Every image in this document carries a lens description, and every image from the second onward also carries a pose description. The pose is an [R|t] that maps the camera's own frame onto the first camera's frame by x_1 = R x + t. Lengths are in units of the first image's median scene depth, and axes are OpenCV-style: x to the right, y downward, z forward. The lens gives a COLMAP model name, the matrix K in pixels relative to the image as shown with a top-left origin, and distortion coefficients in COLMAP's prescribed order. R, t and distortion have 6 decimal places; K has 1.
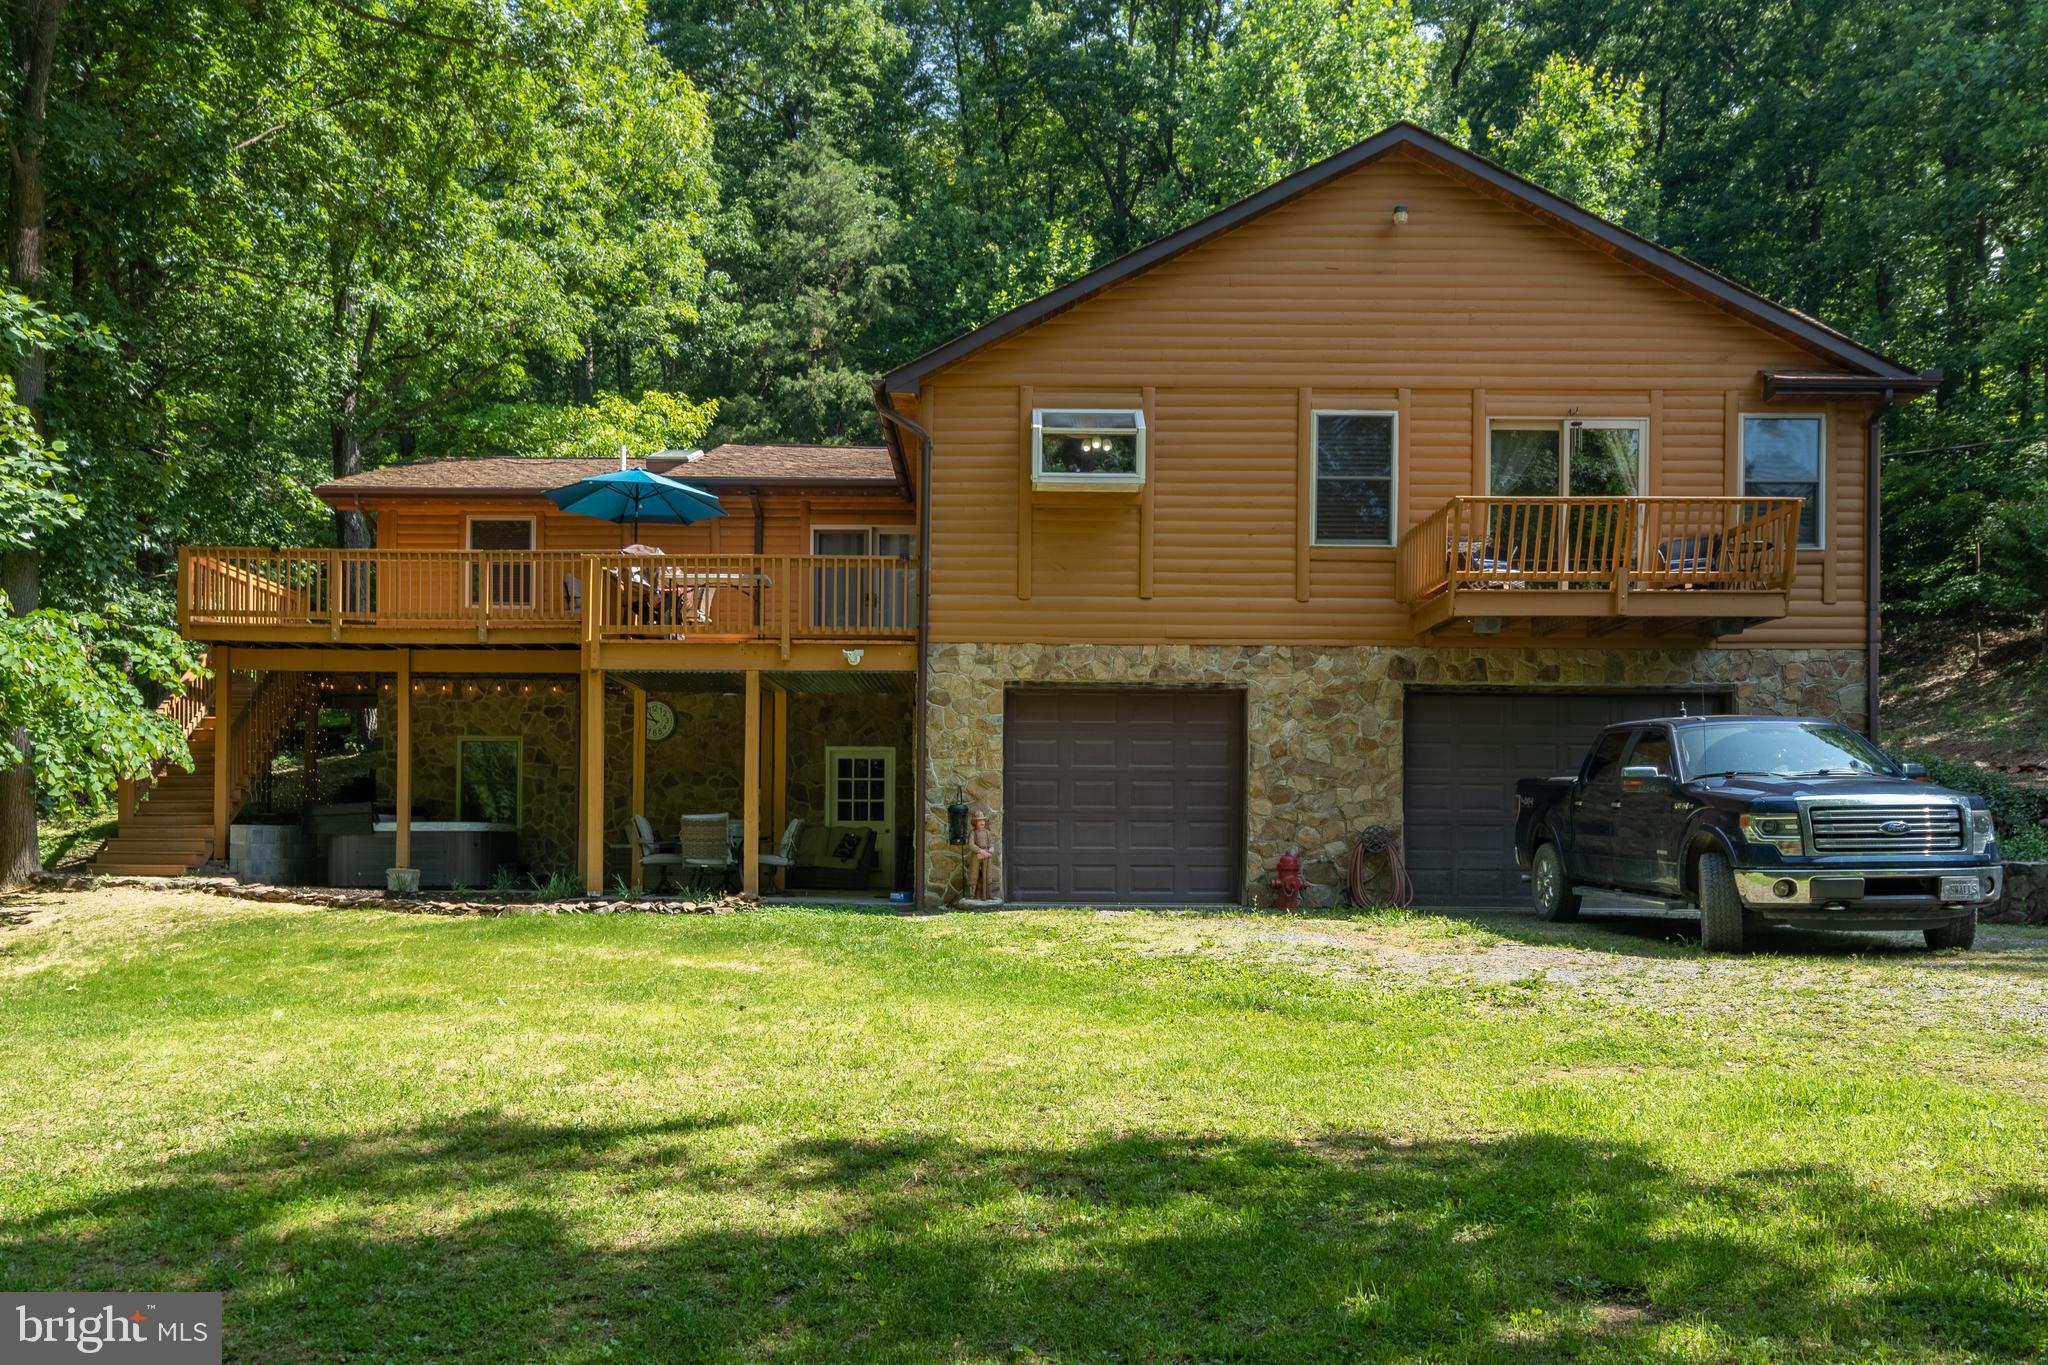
lens RADIAL K [[1647.2, 0, 985.4], [0, 1647.2, 829.4], [0, 0, 1]] dist [-0.005337, 0.023915]
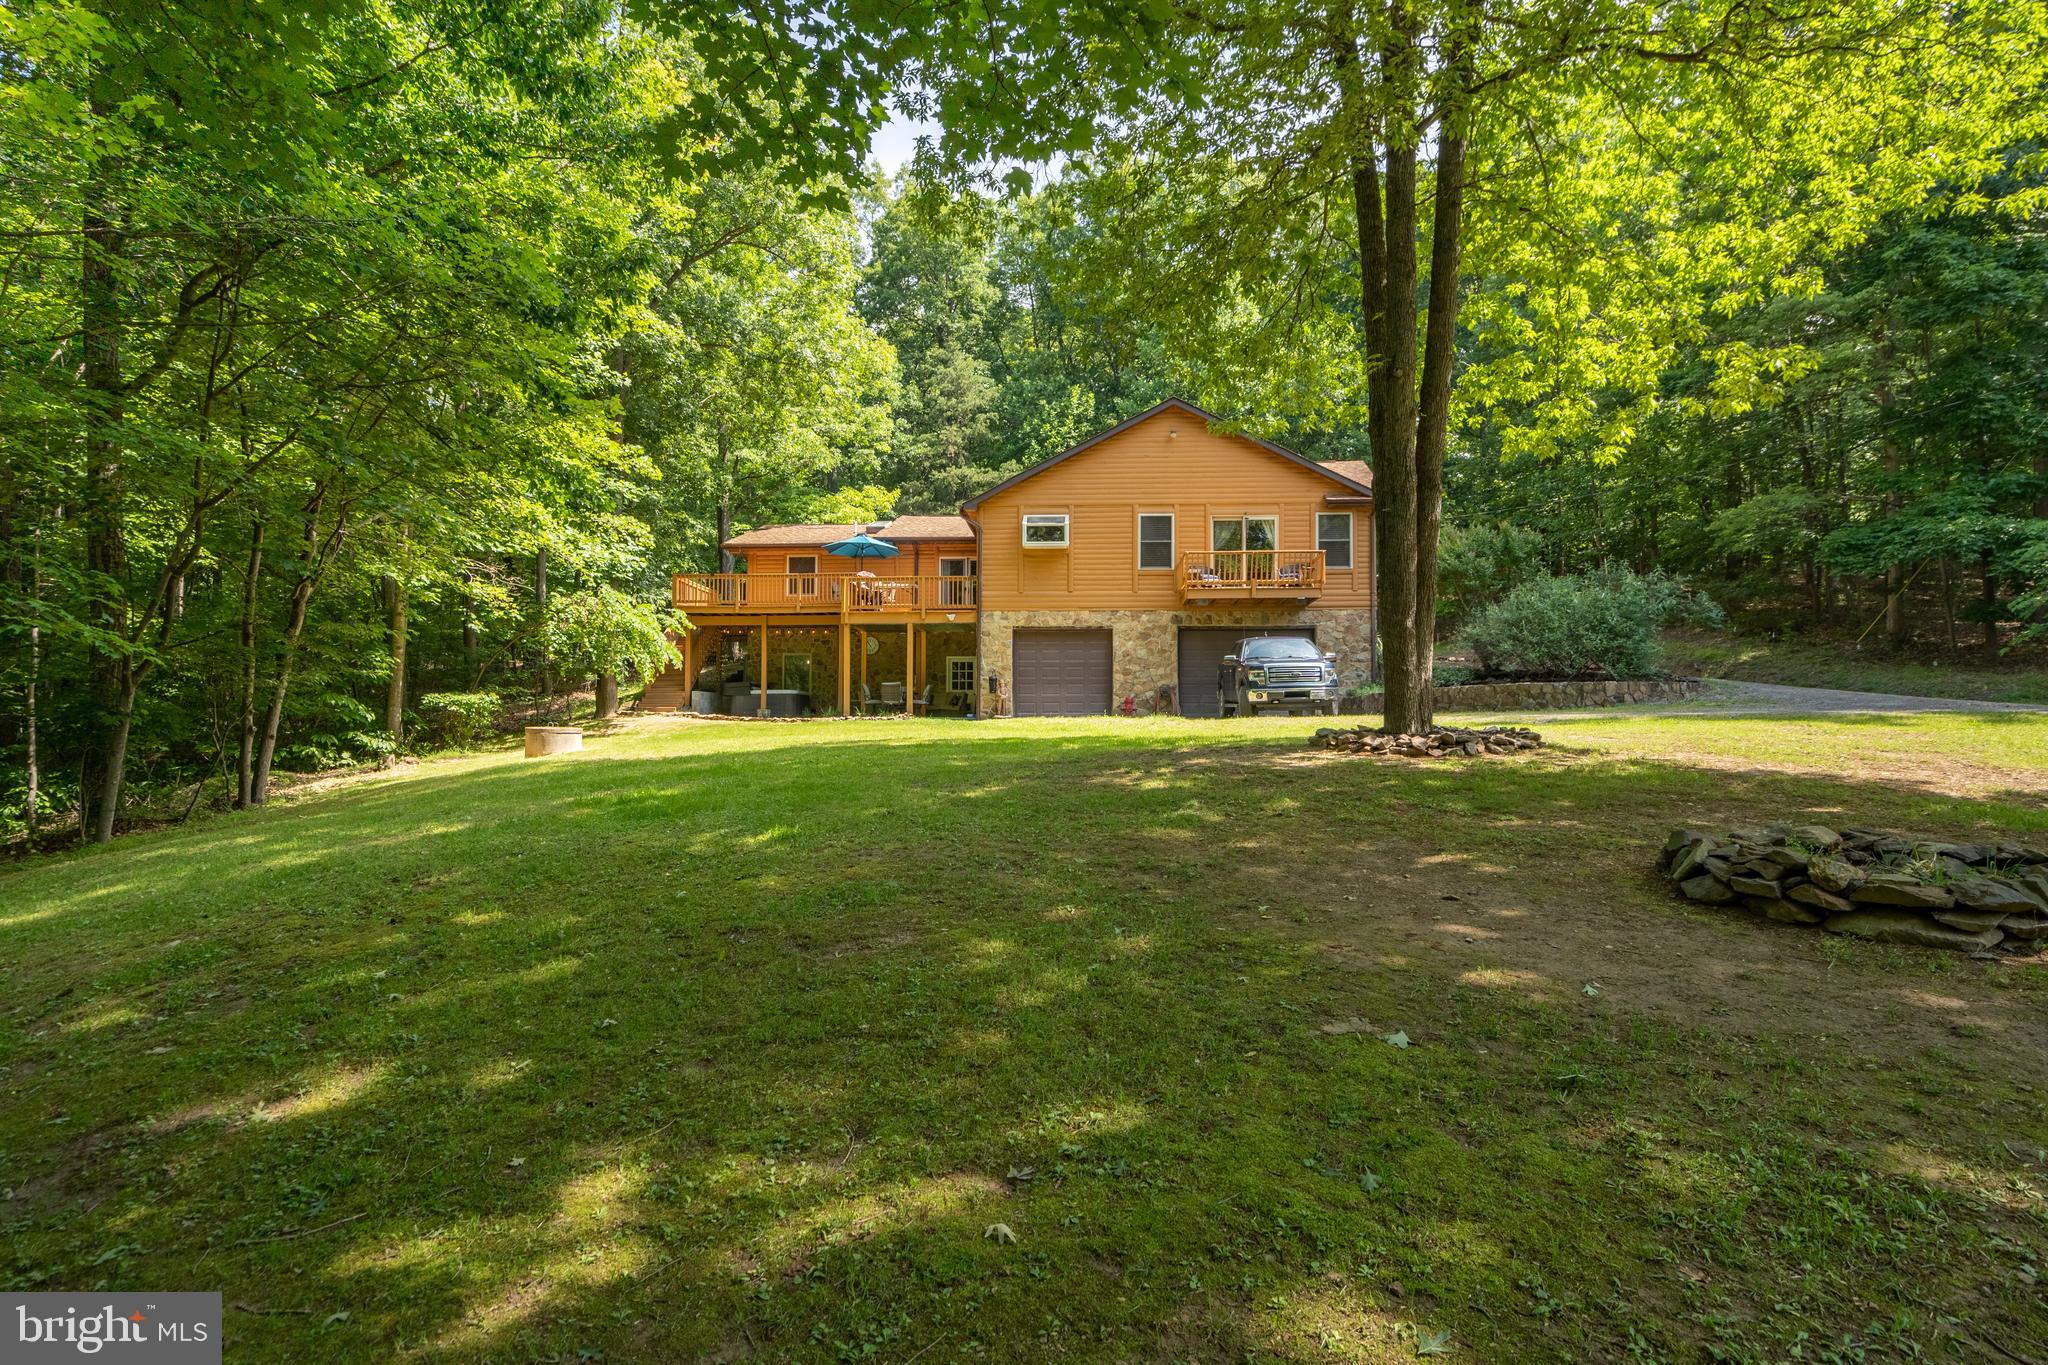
lens RADIAL K [[1096.8, 0, 1018.8], [0, 1096.8, 684.1], [0, 0, 1]] dist [-0.018617, 0.000464]
pose [[0.998131, -0.007427, -0.060662, 0.113079], [0.005252, 0.999340, -0.035945, 0.051042], [0.060889, 0.035559, 0.997511, -0.587355]]
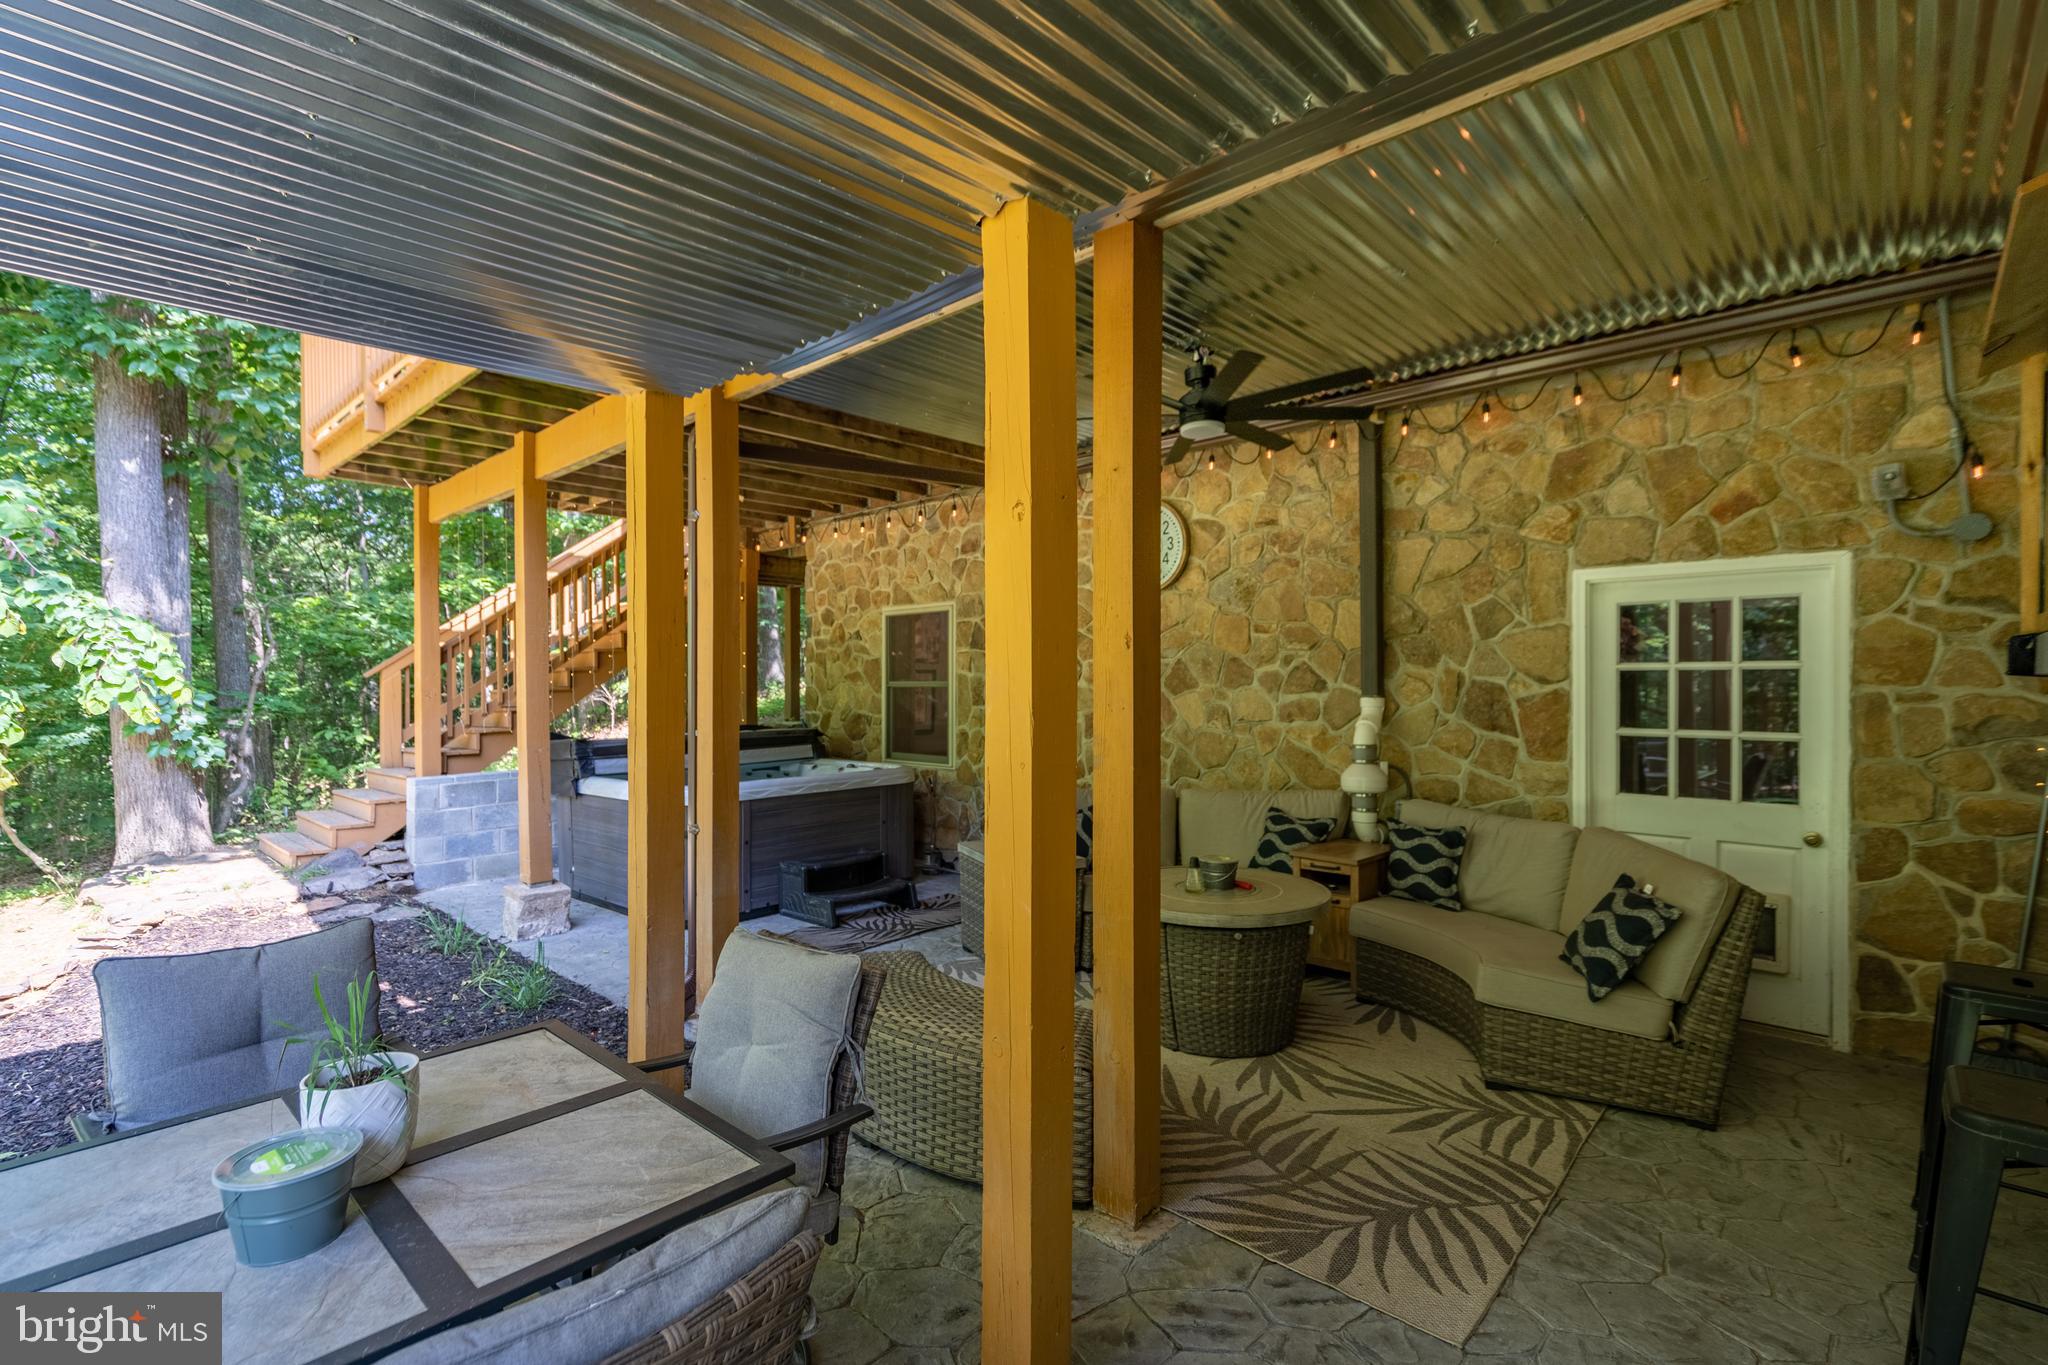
lens RADIAL K [[949.3, 0, 1025.2], [0, 949.3, 692.4], [0, 0, 1]] dist [0.011177, -0.000145]
pose [[0.737461, -0.002035, -0.675387, -0.061279], [0.019486, 0.999643, 0.018266, -0.039914], [0.675109, -0.026631, 0.737237, 0.994144]]
